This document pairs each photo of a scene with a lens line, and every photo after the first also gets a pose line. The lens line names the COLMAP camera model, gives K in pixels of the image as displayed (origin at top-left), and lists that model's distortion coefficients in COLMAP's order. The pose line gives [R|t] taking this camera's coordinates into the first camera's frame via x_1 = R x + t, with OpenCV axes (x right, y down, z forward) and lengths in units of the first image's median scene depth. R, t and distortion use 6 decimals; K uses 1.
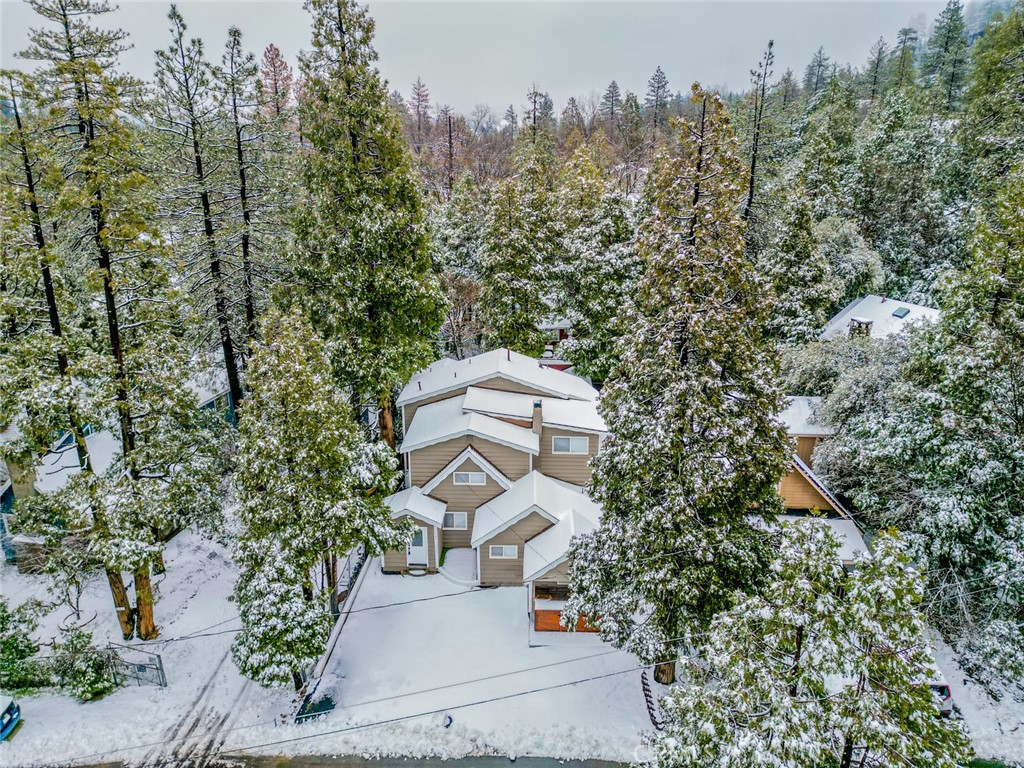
lens RADIAL K [[719.8, 0, 510.5], [0, 719.8, 383.2], [0, 0, 1]] dist [0.001557, 0.000005]
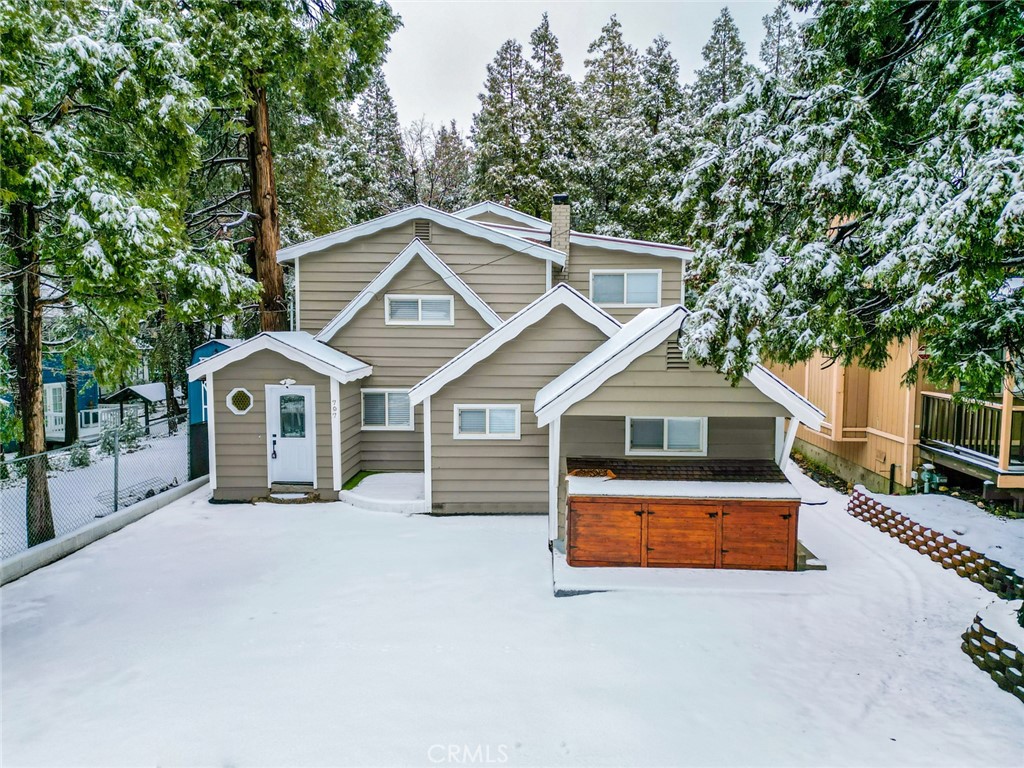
lens RADIAL K [[719.8, 0, 514.0], [0, 719.8, 384.2], [0, 0, 1]] dist [0.001557, 0.000005]
pose [[0.999978, -0.000376, -0.006693, 0.008486], [-0.001317, 0.967929, -0.251219, 0.303659], [0.006572, 0.251222, 0.967907, 0.564316]]
